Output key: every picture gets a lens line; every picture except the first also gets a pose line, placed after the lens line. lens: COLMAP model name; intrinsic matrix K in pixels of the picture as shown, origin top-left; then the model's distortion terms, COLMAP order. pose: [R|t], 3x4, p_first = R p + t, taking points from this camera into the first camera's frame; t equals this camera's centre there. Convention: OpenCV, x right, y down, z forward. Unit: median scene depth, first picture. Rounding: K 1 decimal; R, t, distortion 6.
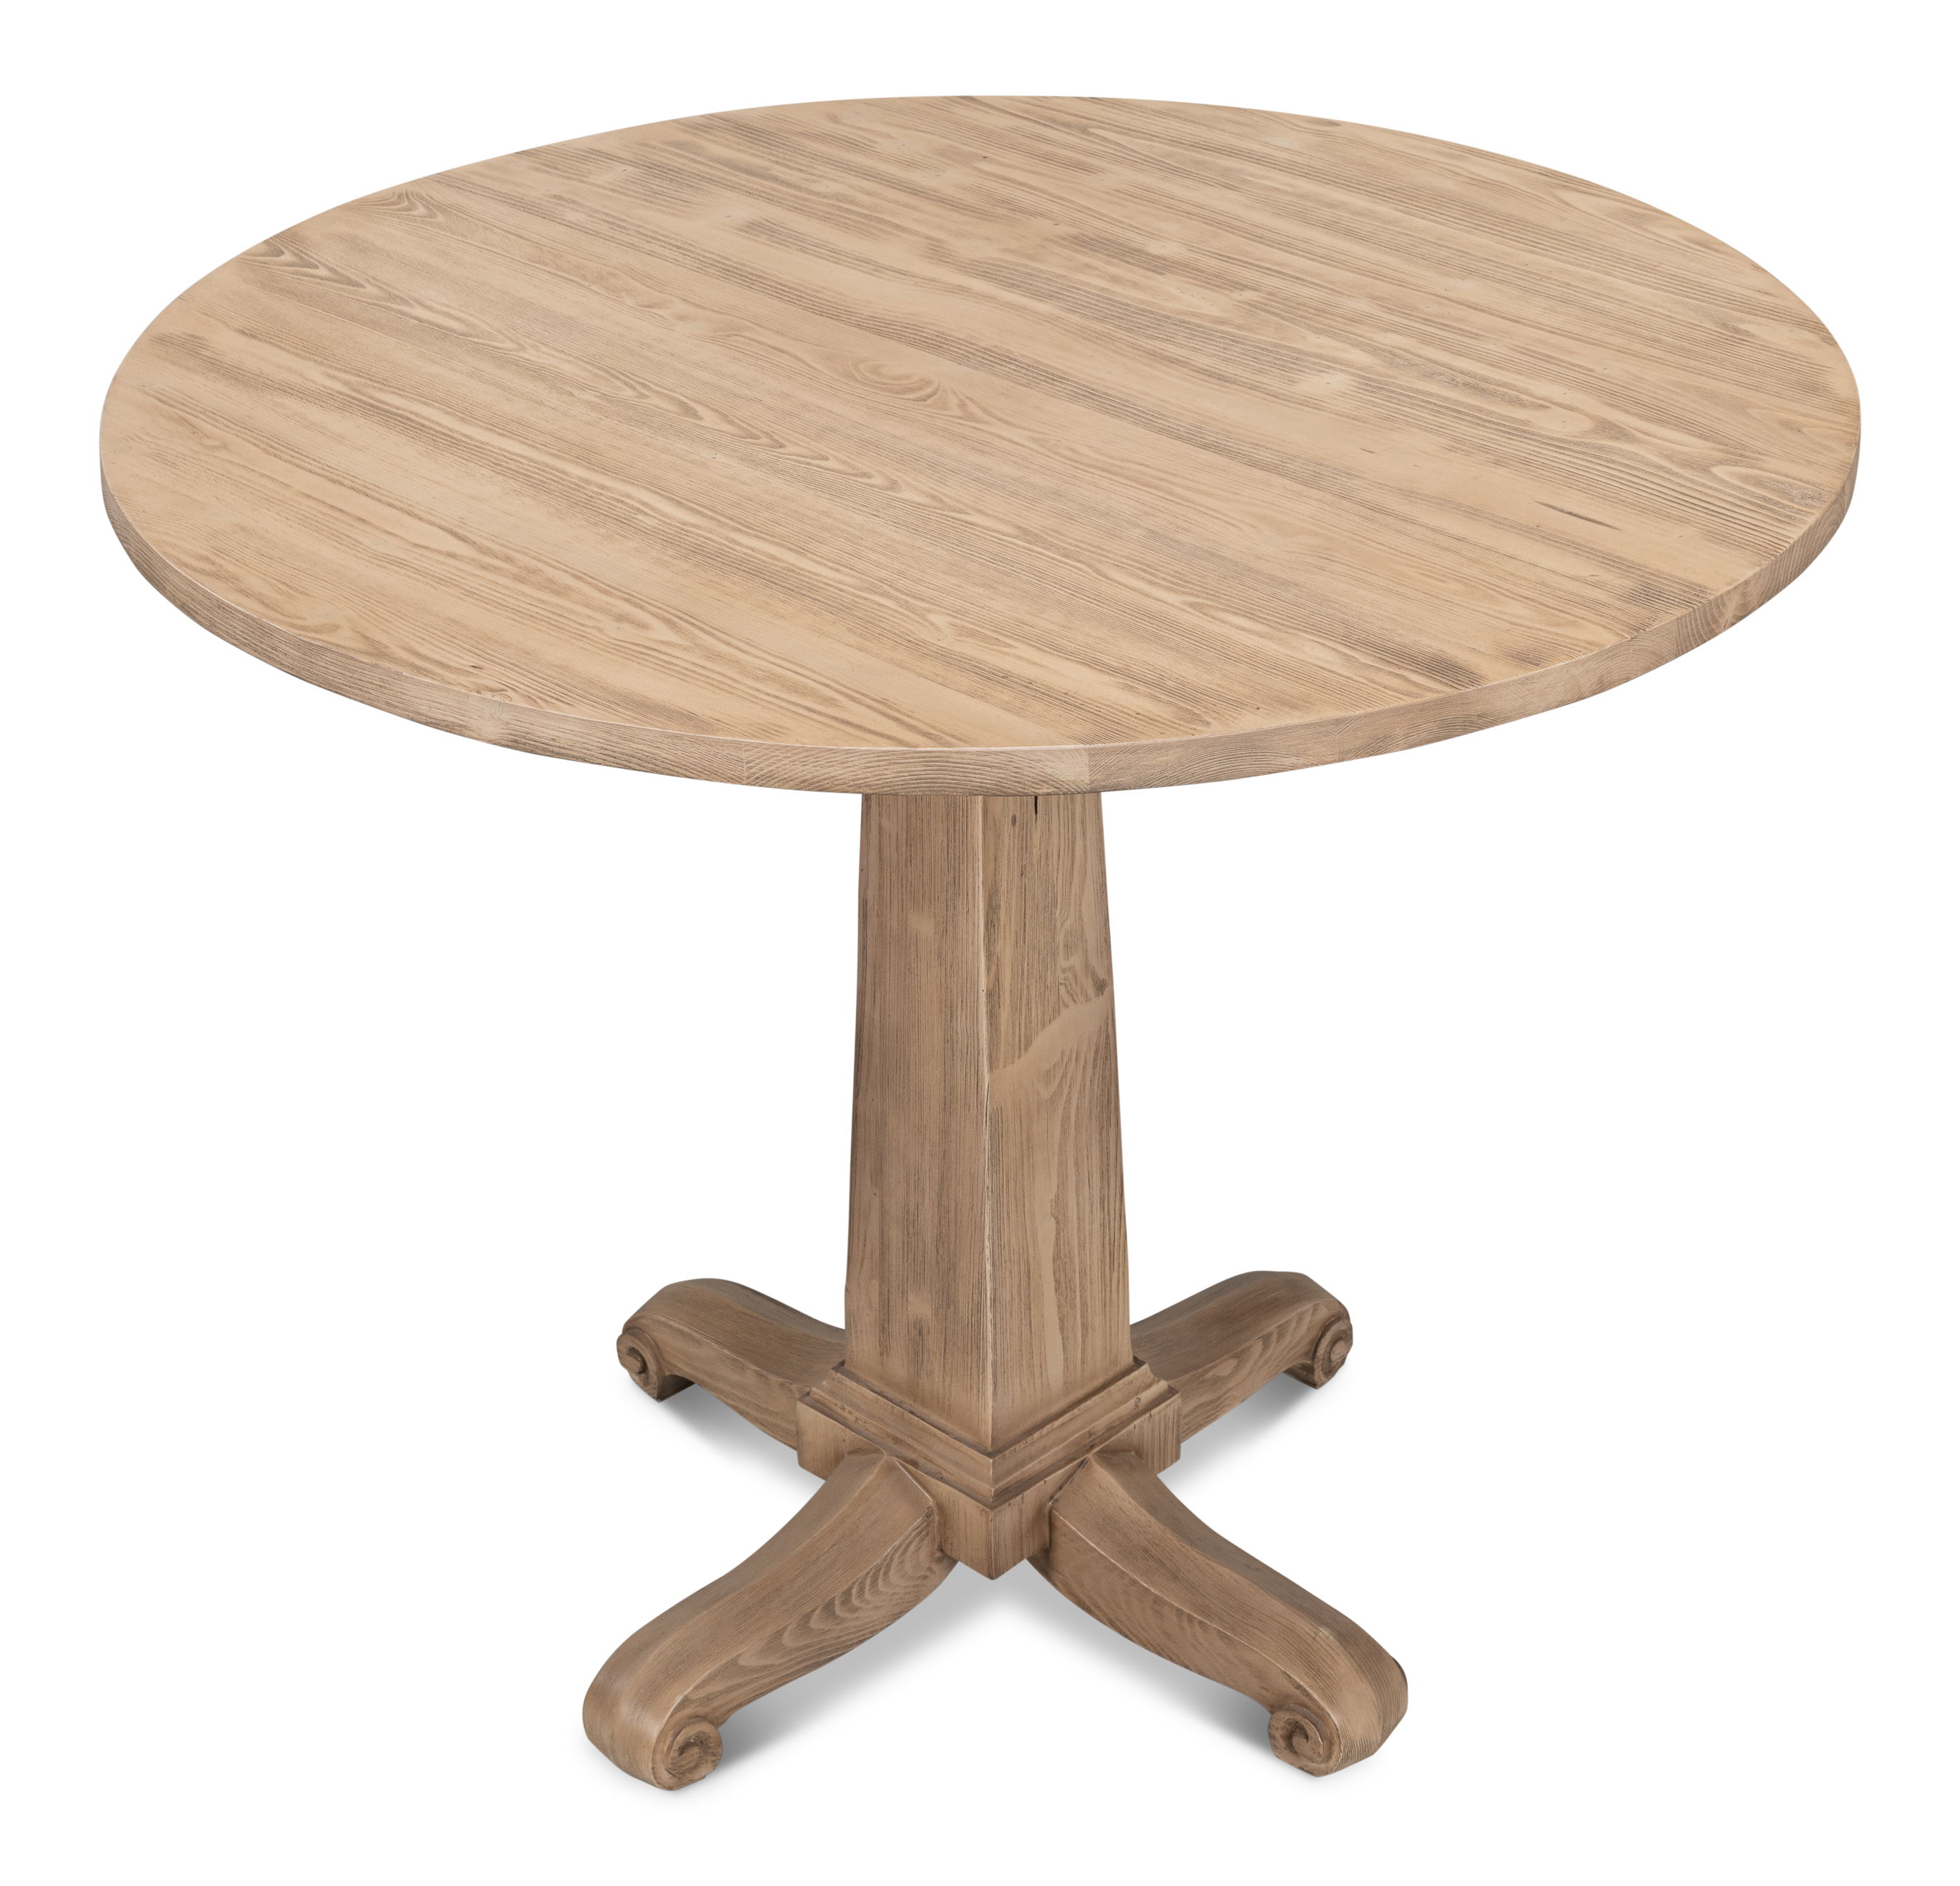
lens RADIAL K [[4455.8, 0, 1043.4], [0, 4455.8, 951.9], [0, 0, 1]] dist [-0.068191, -0.506940]
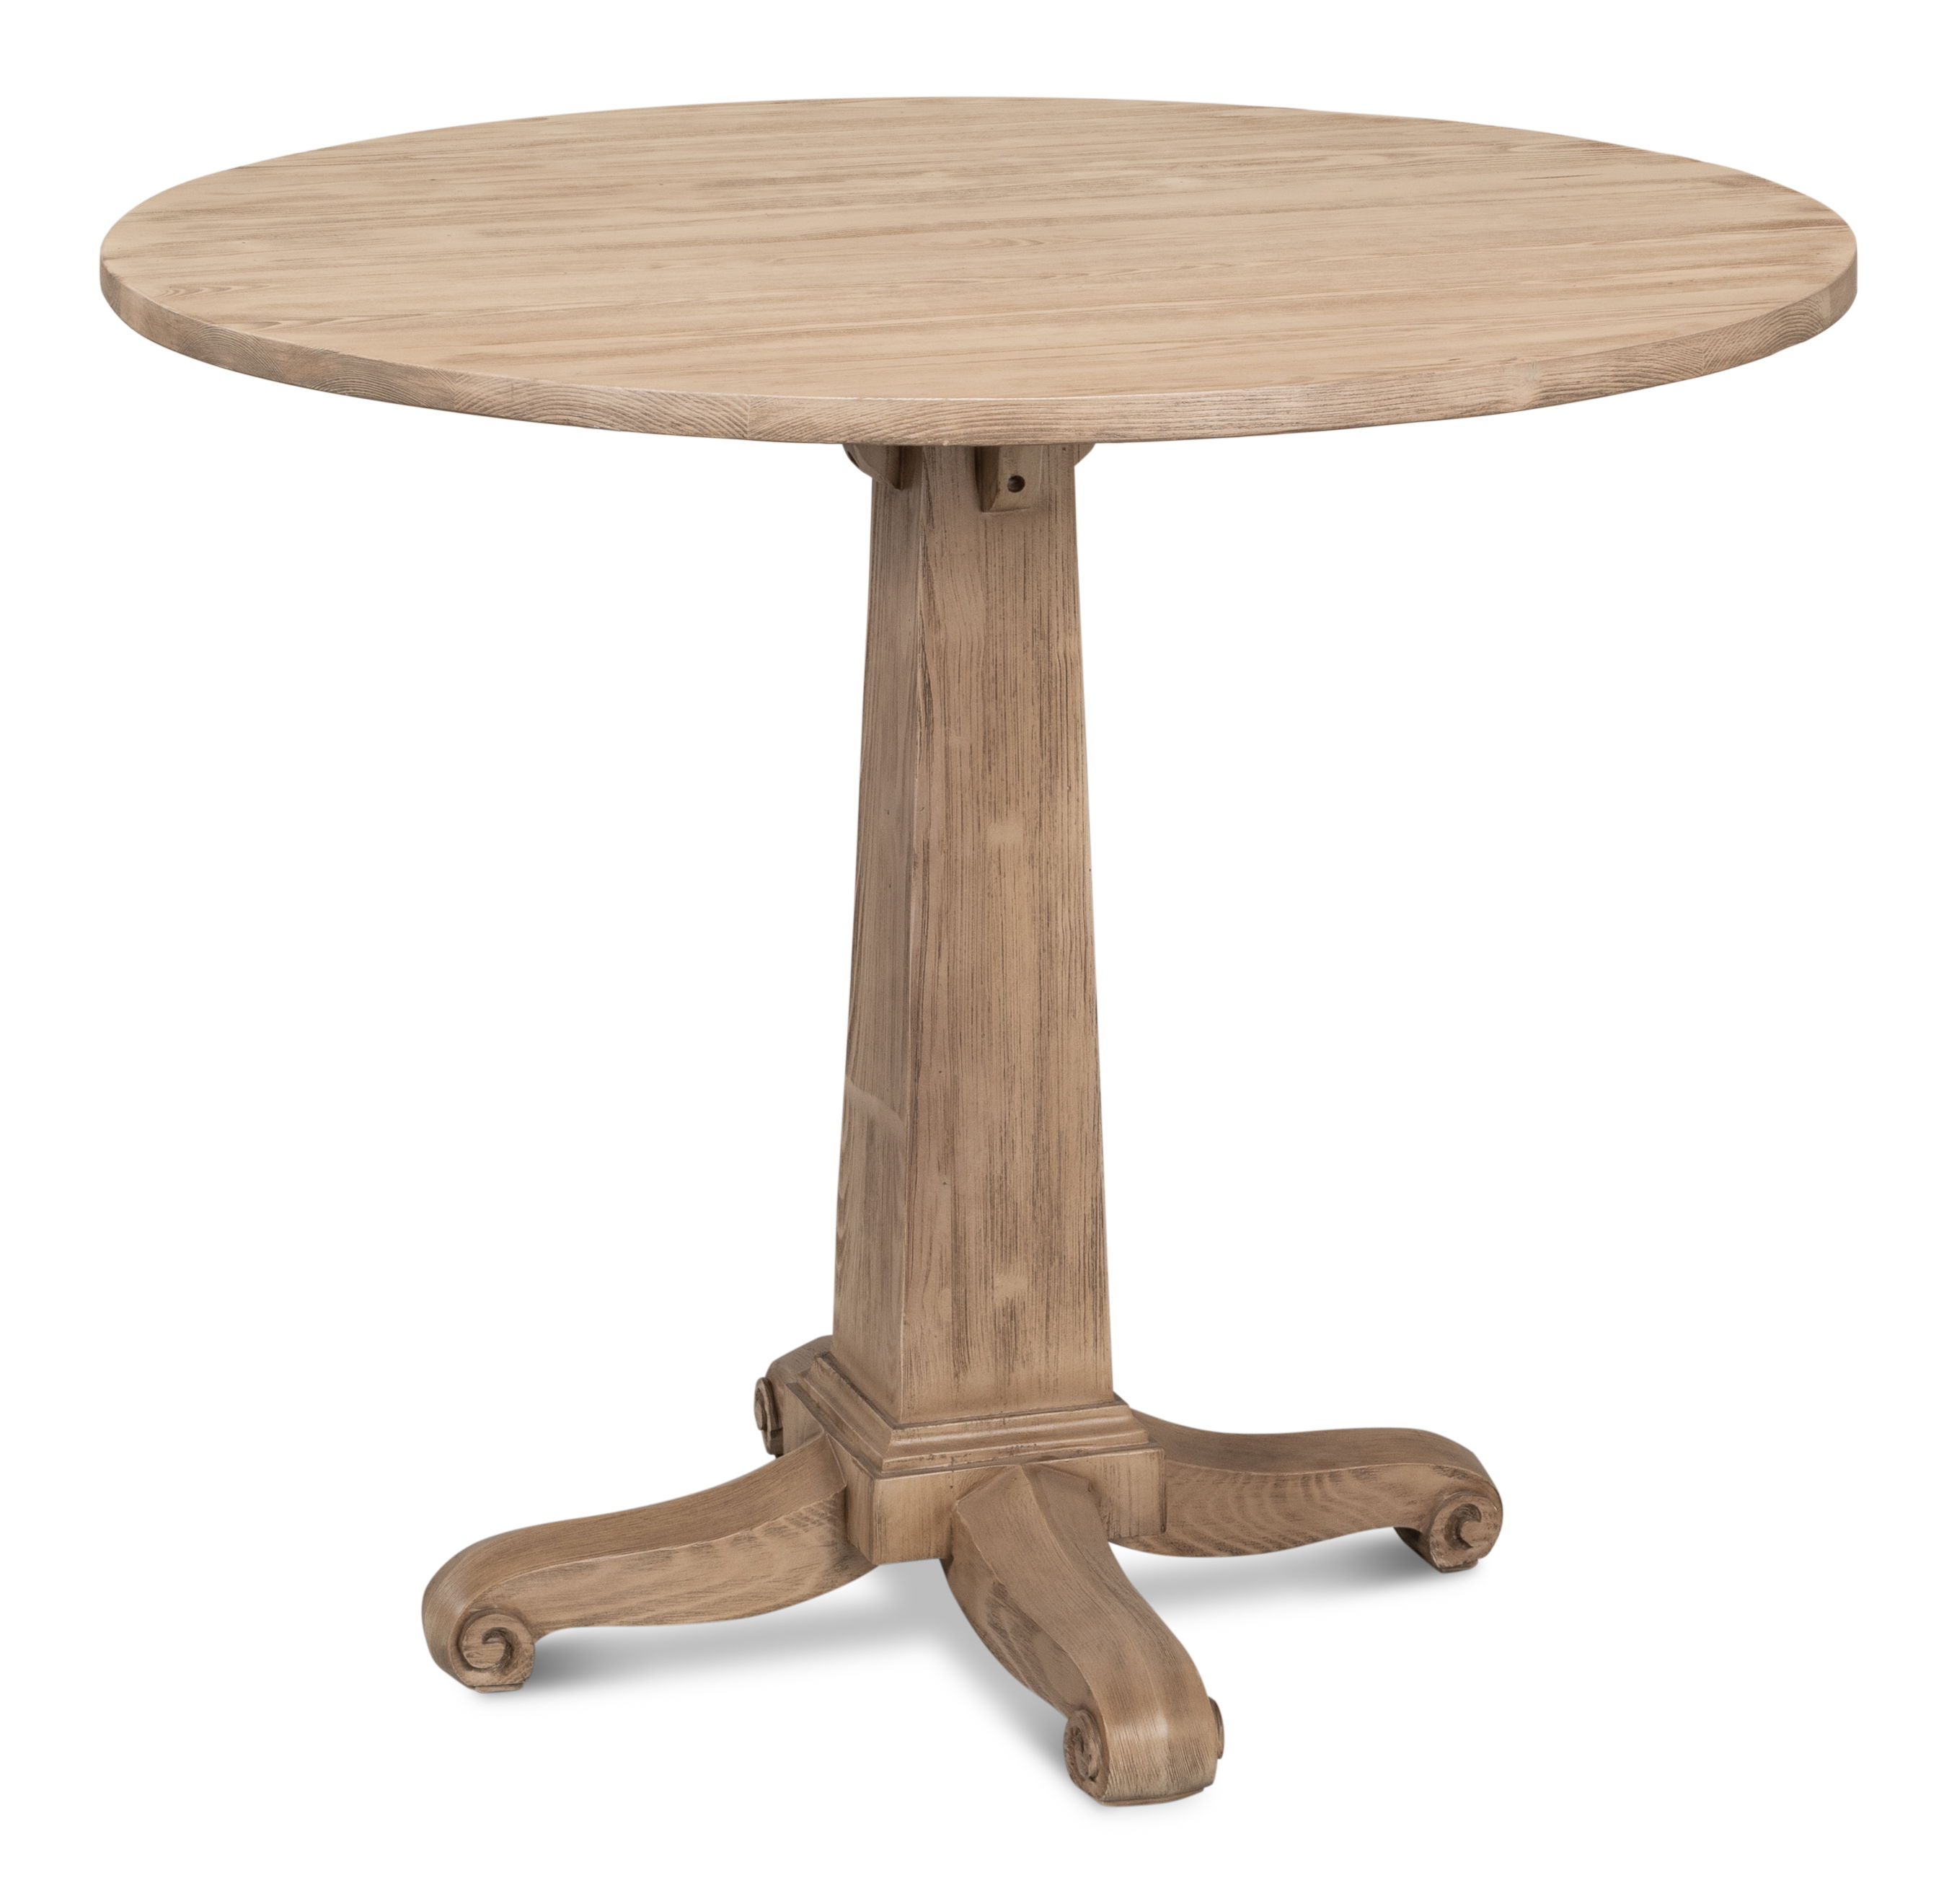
lens RADIAL K [[7088.0, 0, 1028.1], [0, 7088.0, 853.7], [0, 0, 1]] dist [-0.069471, -0.280626]
pose [[0.462593, -0.221972, 0.858333, -1.295859], [0.425062, 0.905151, 0.004995, -0.007690], [-0.778029, 0.362534, 0.513069, 0.210543]]
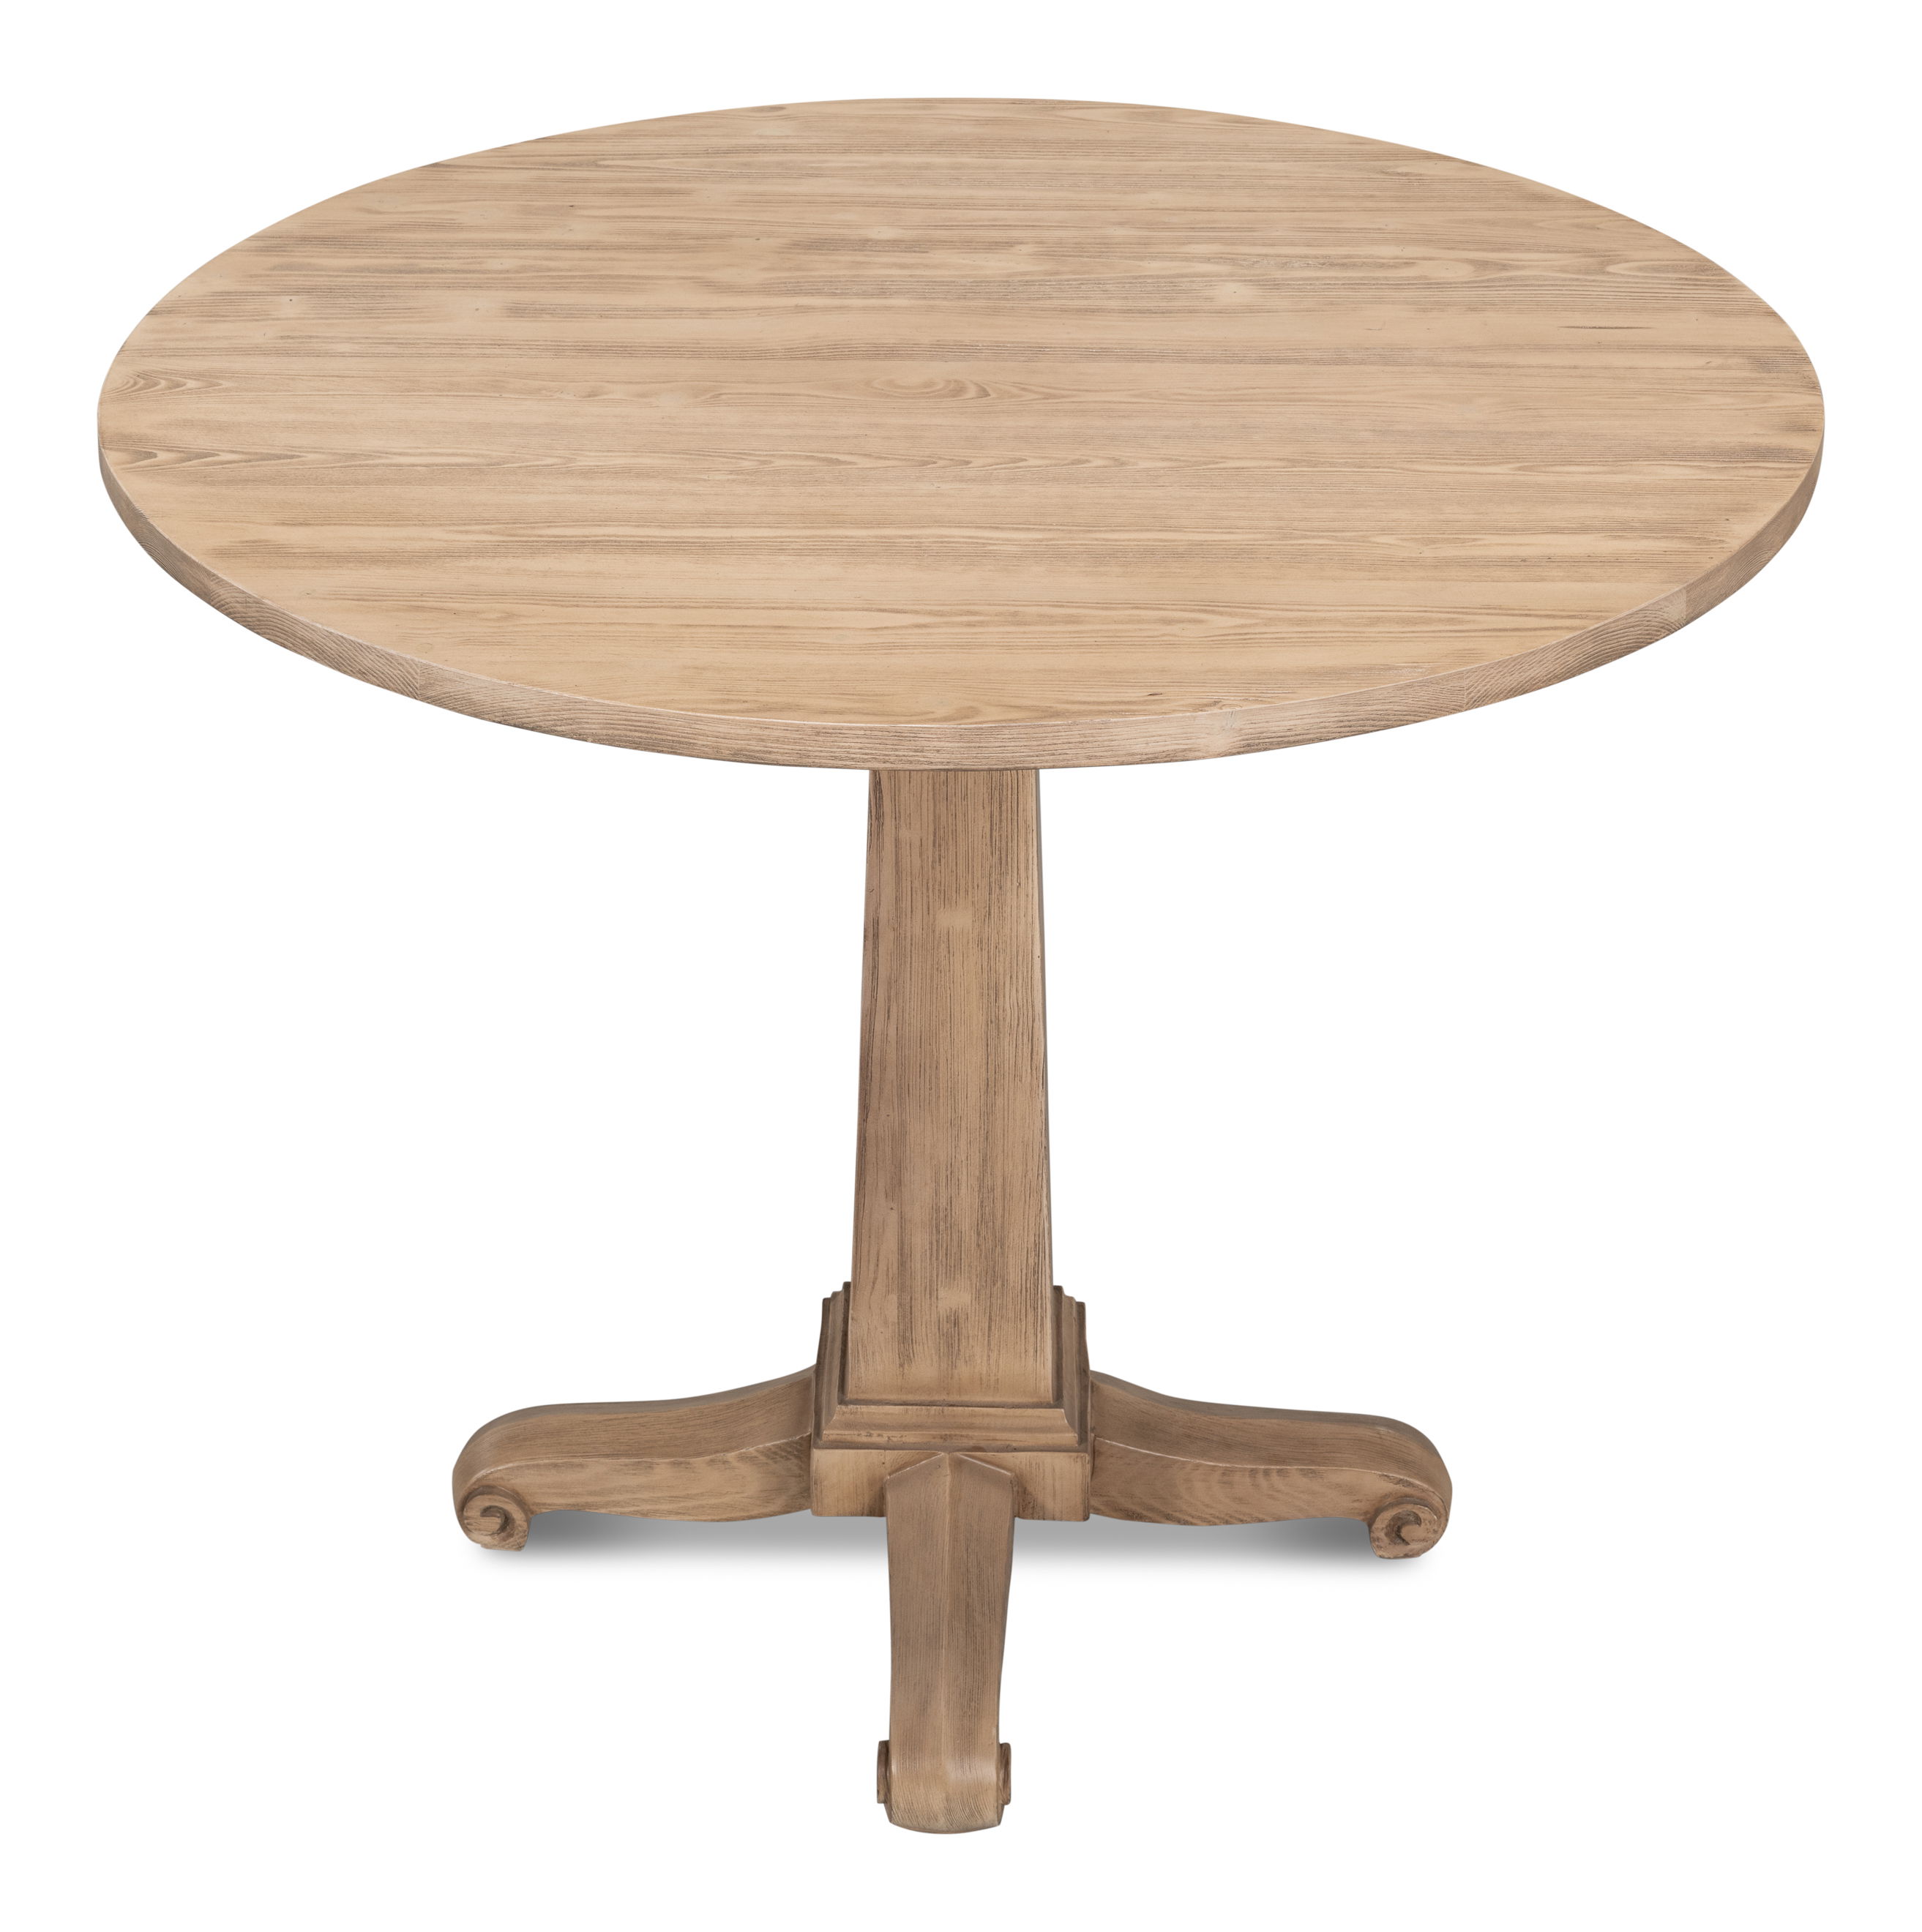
lens RADIAL K [[4391.6, 0, 961.0], [0, 4391.6, 966.0], [0, 0, 1]] dist [-0.060952, -0.760740]
pose [[0.737042, -0.320848, 0.594833, -0.607789], [0.321774, 0.940564, 0.108631, -0.101449], [-0.594332, 0.111336, 0.796476, 0.197444]]
